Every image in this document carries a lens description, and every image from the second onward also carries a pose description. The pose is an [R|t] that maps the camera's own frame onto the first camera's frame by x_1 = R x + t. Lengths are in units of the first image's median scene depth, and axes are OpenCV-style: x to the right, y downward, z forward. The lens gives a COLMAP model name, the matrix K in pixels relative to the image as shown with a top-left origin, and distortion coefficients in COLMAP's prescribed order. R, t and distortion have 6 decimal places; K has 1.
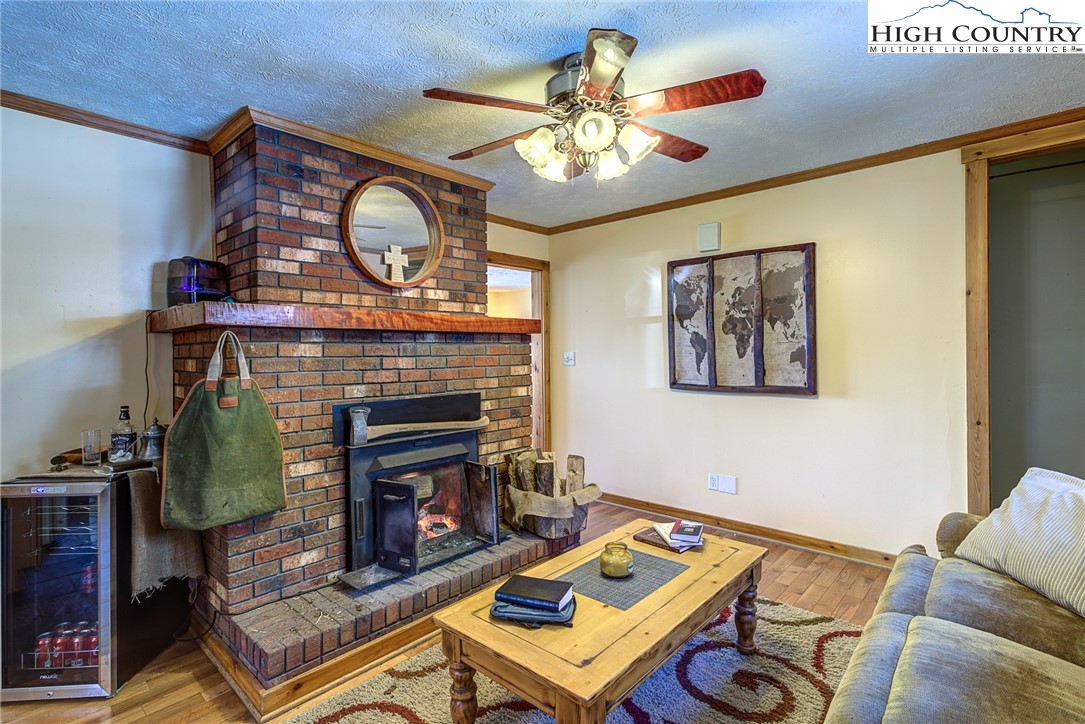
lens RADIAL K [[528.8, 0, 539.4], [0, 528.8, 353.0], [0, 0, 1]] dist [0.001343, 0.009723]
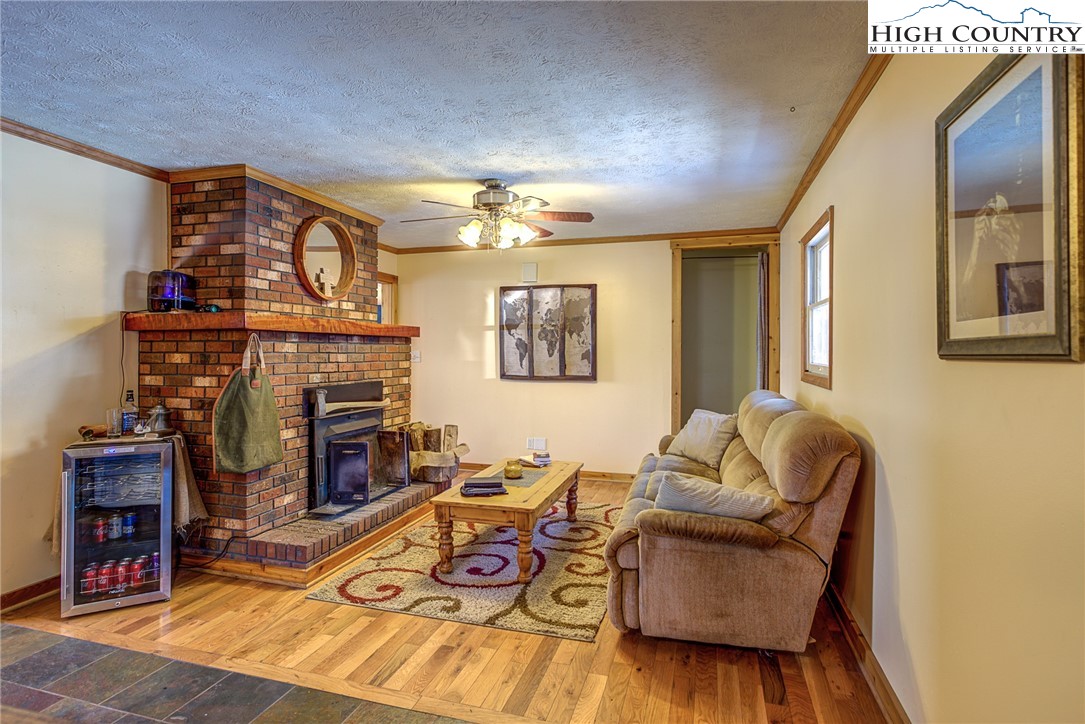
lens RADIAL K [[558.9, 0, 542.2], [0, 558.9, 353.0], [0, 0, 1]] dist [-0.000088, 0.000331]
pose [[0.899234, 0.011520, 0.437317, -0.421462], [-0.011439, 0.999931, -0.002818, 0.004640], [-0.437319, -0.002469, 0.899303, -0.514118]]
